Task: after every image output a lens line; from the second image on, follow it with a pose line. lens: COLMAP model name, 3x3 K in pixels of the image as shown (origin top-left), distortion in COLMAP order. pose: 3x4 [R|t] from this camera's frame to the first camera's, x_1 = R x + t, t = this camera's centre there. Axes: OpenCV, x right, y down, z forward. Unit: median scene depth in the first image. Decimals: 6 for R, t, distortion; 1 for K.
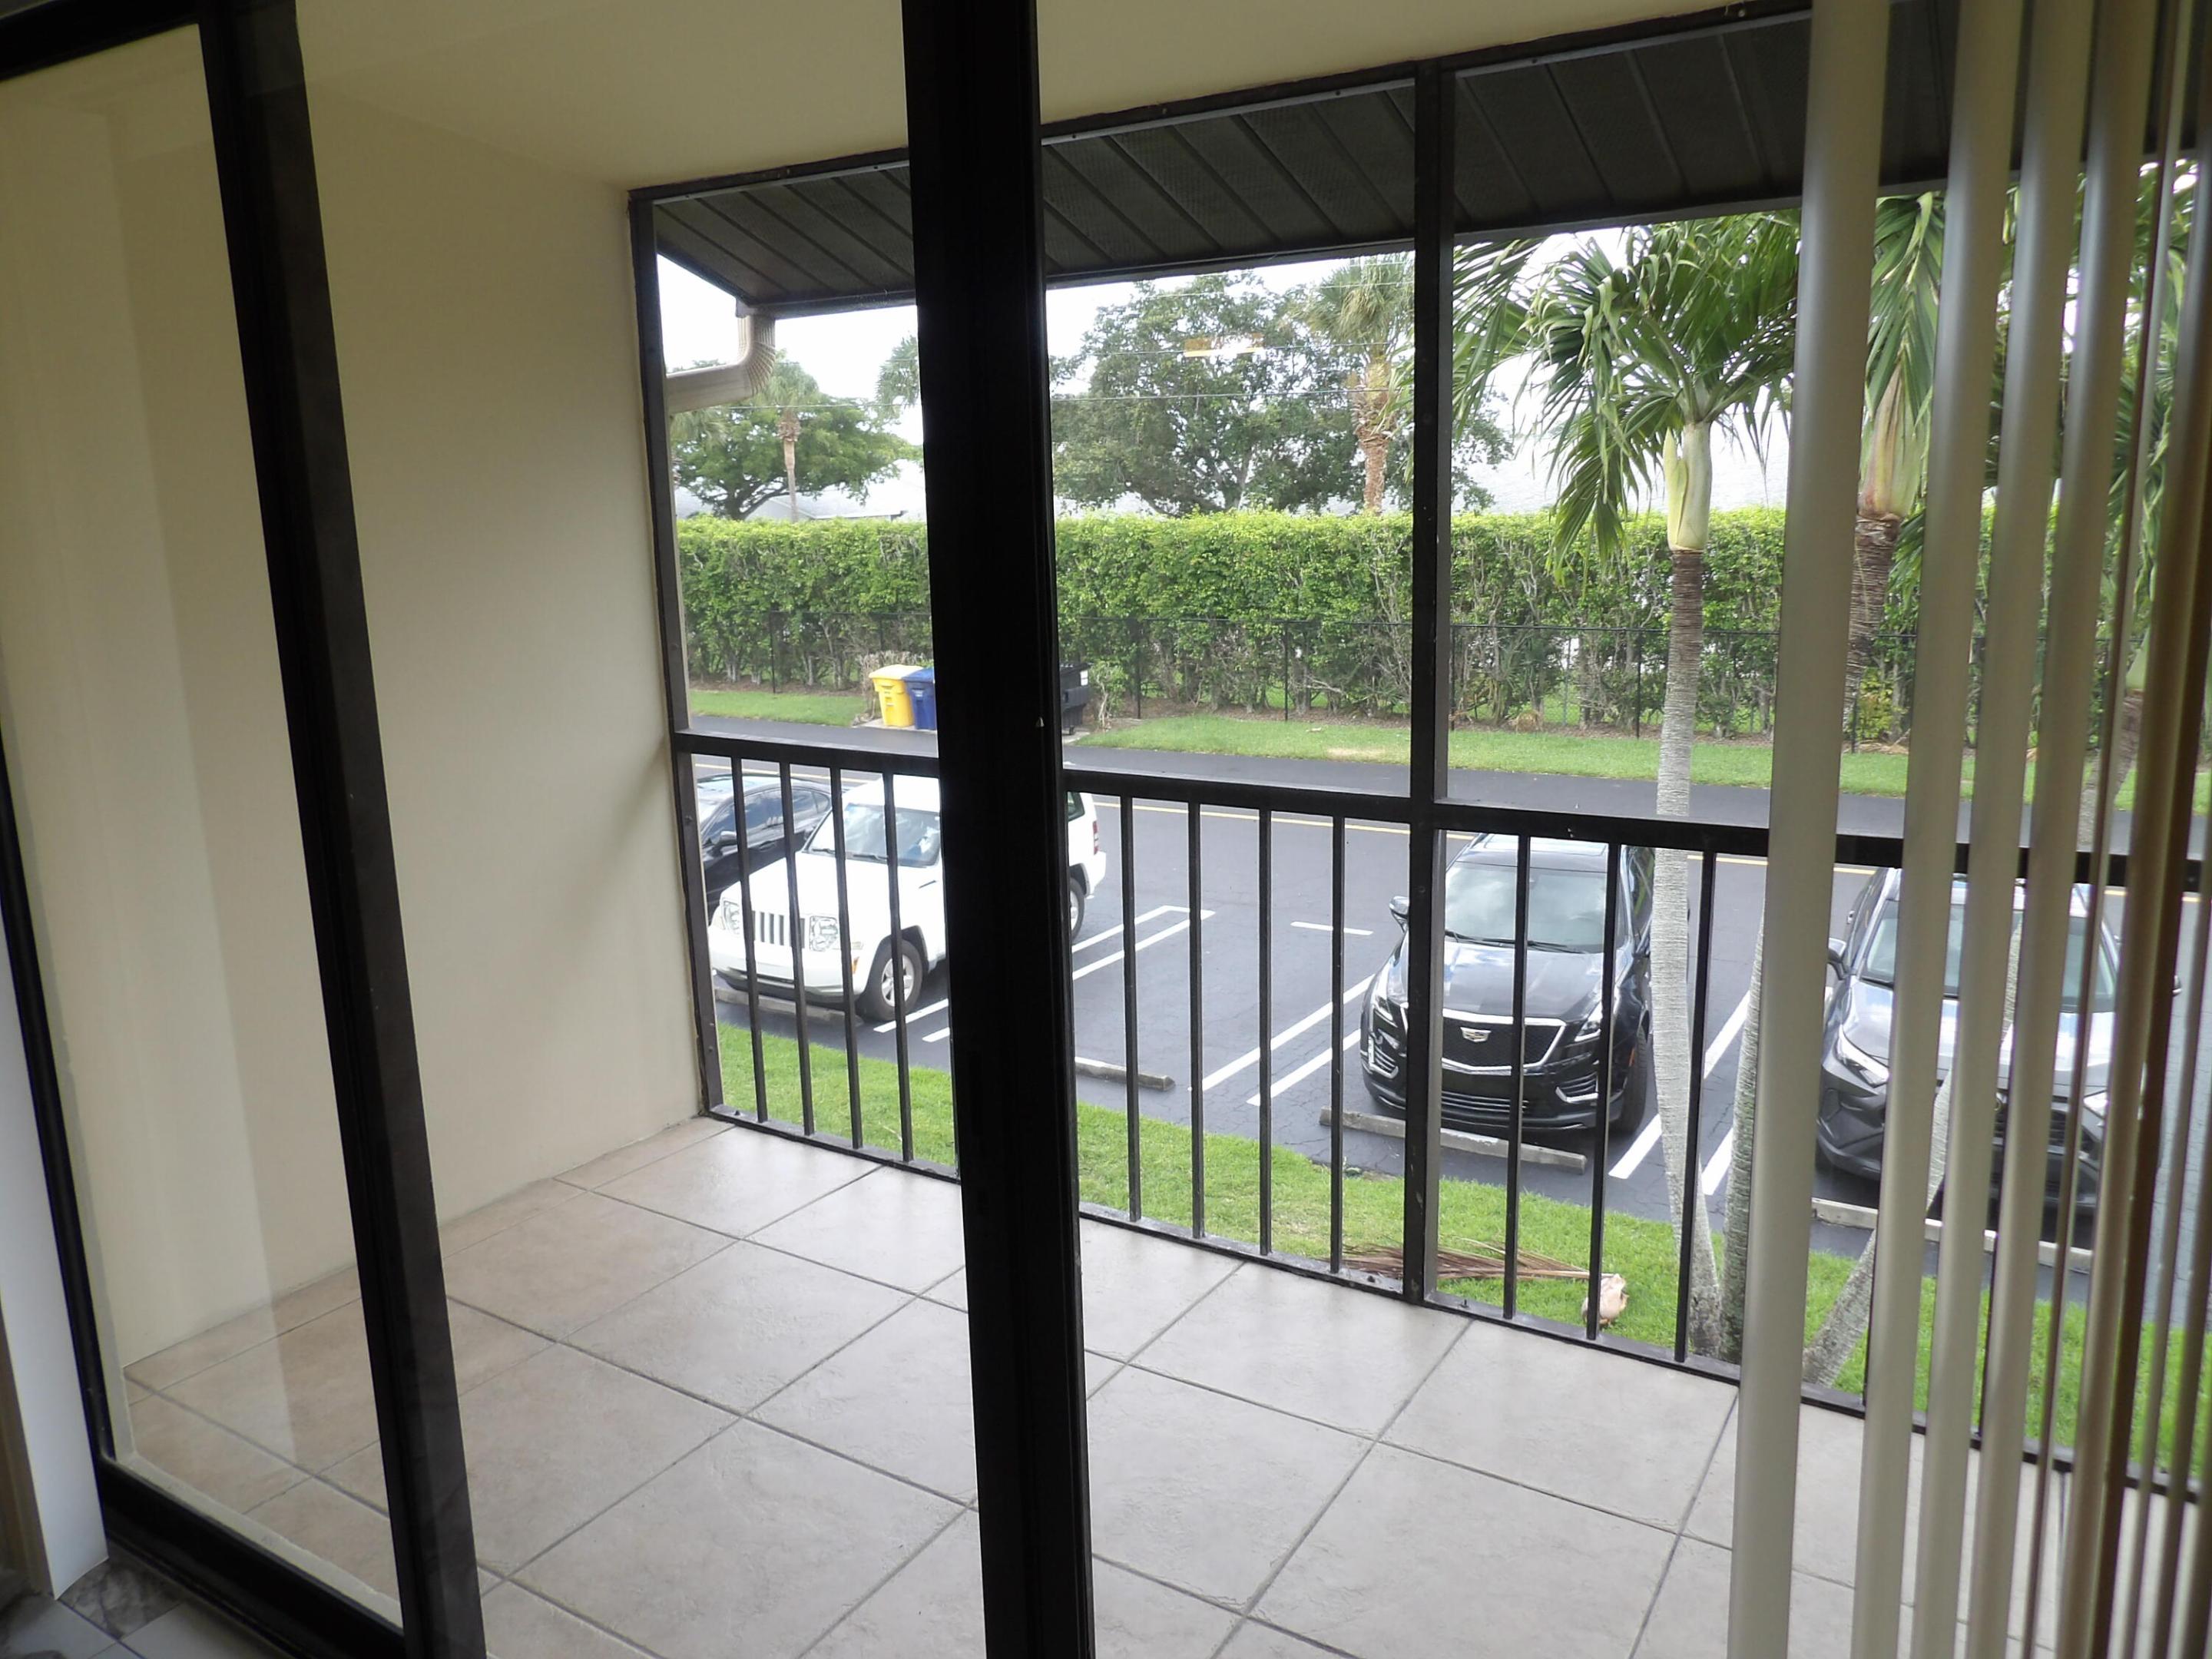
lens RADIAL K [[1598.9, 0, 1100.7], [0, 1598.9, 803.9], [0, 0, 1]] dist [-0.034014, 0.059614]
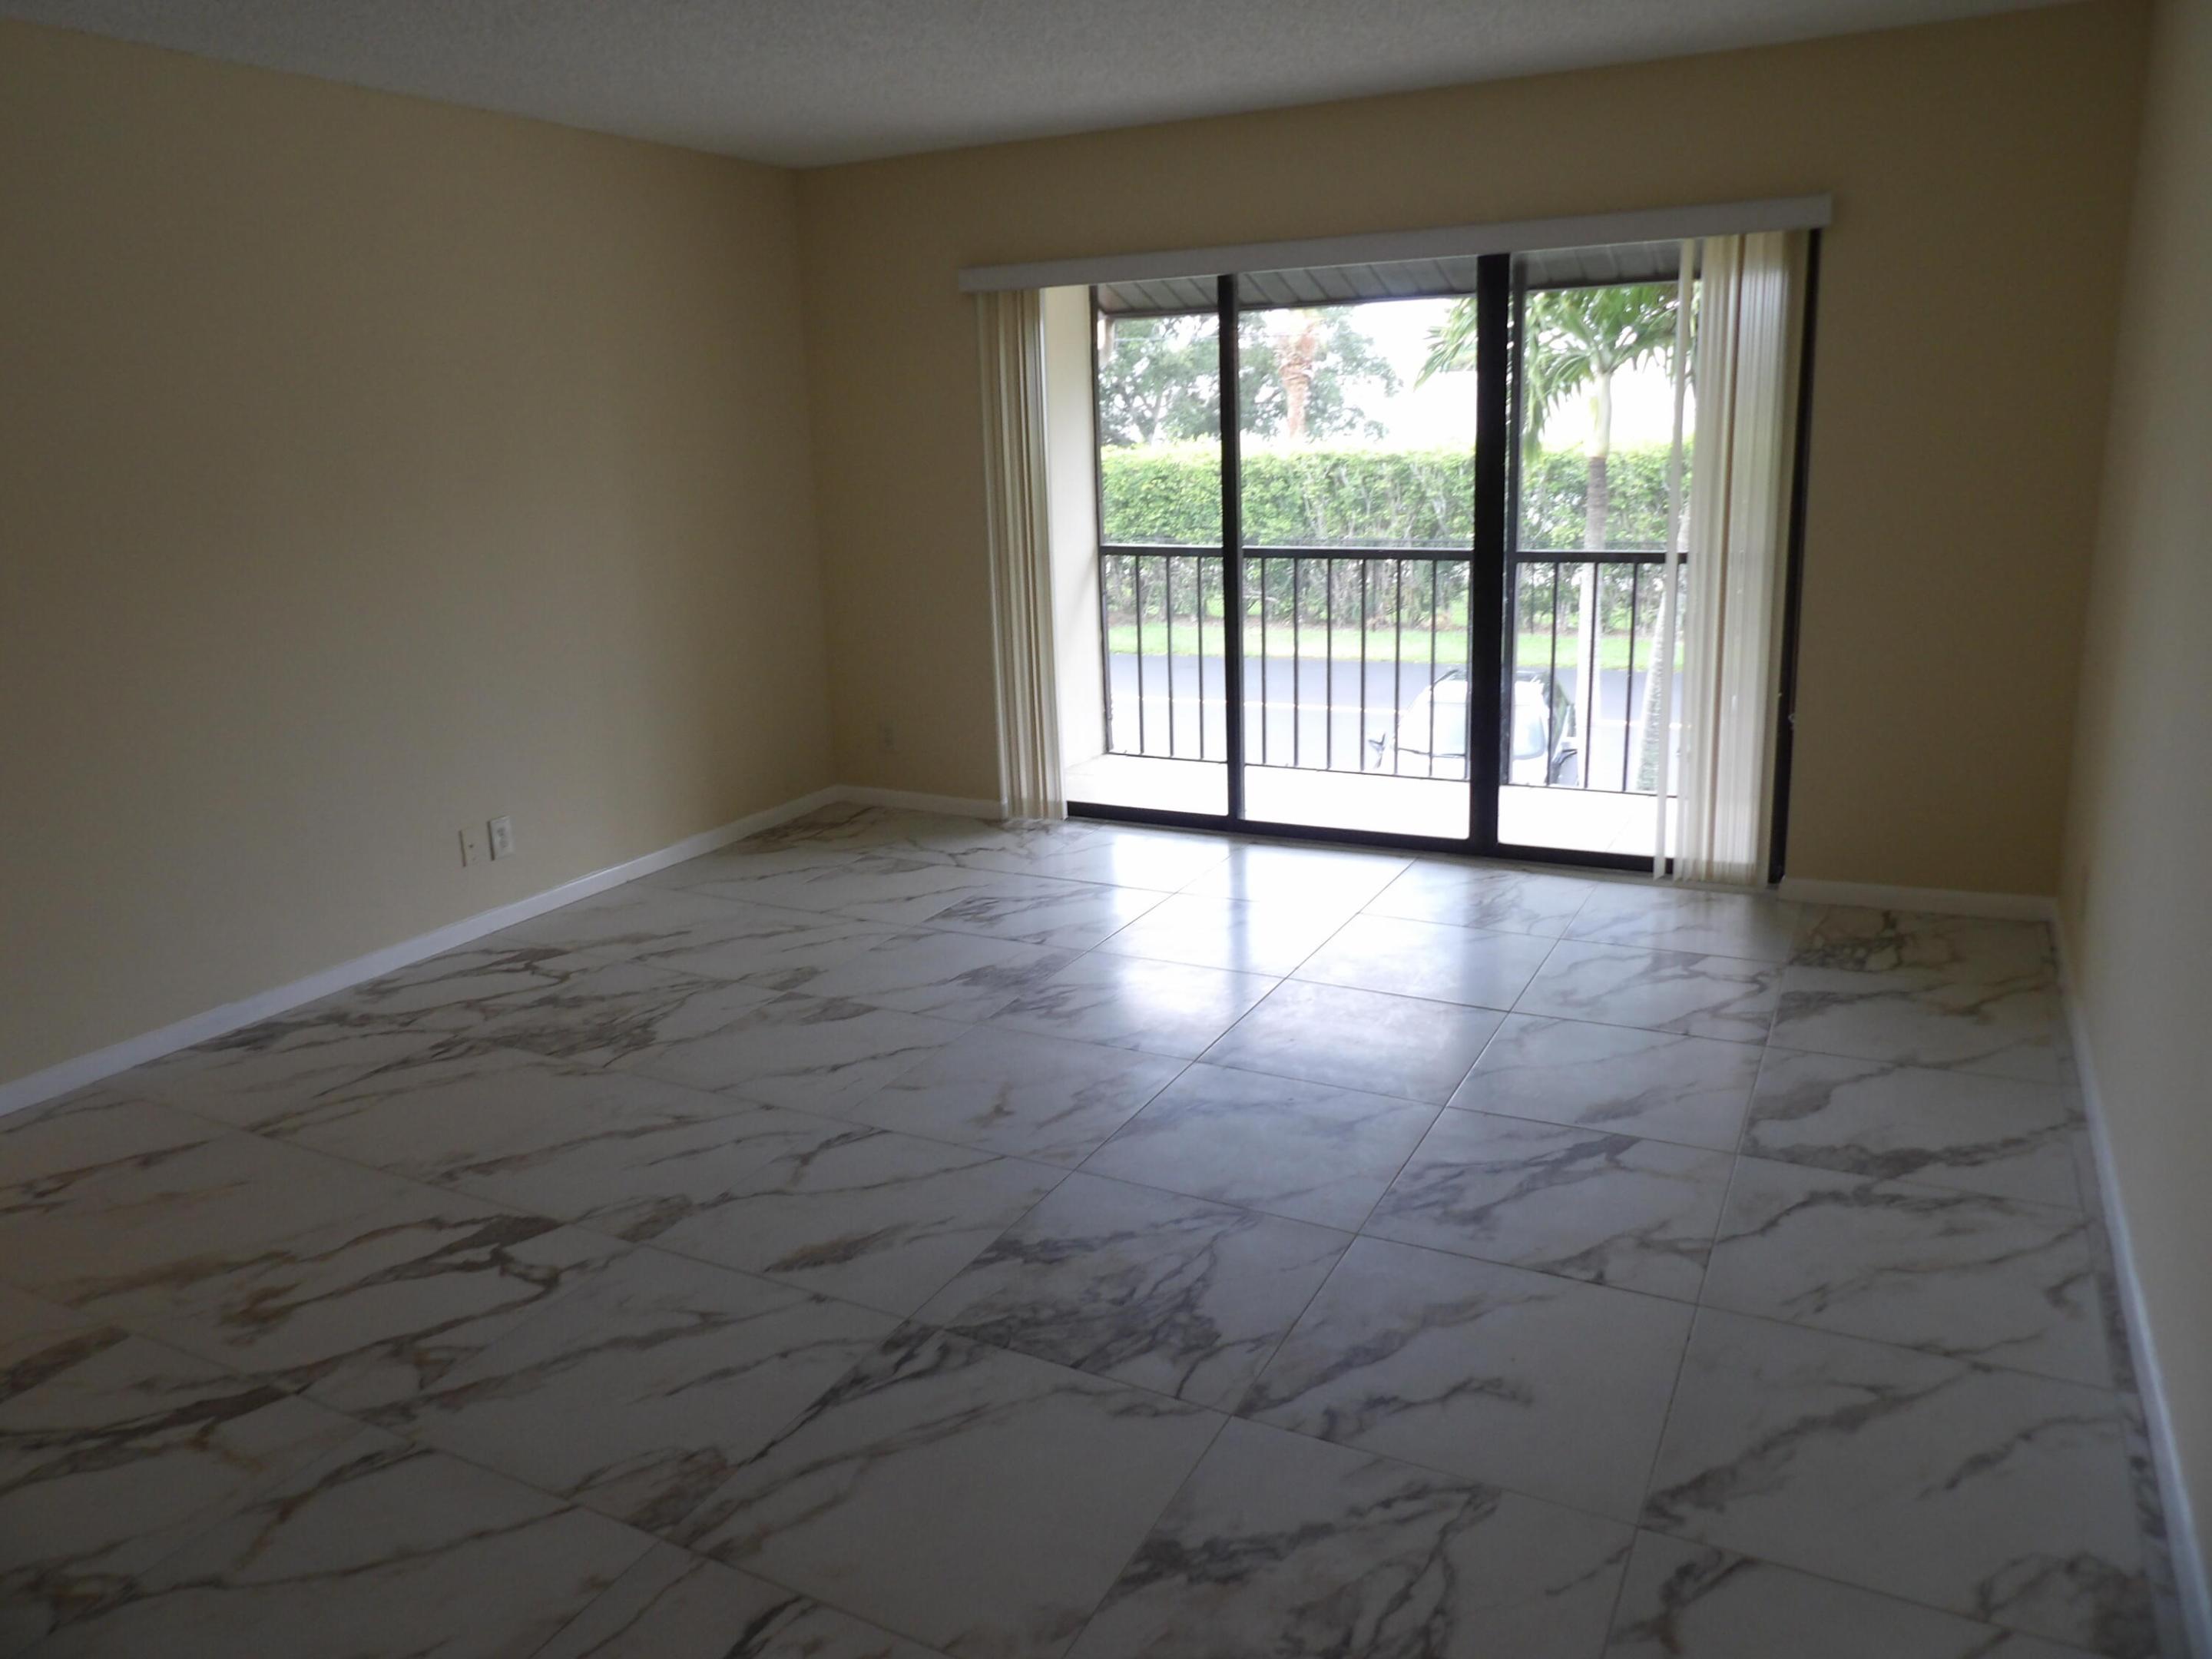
lens RADIAL K [[1598.9, 0, 1100.7], [0, 1598.9, 803.9], [0, 0, 1]] dist [-0.034014, 0.059614]
pose [[0.997088, -0.022397, 0.072894, -0.065256], [0.019605, 0.999055, 0.038796, 0.030213], [-0.073695, -0.037254, 0.996585, -0.145193]]
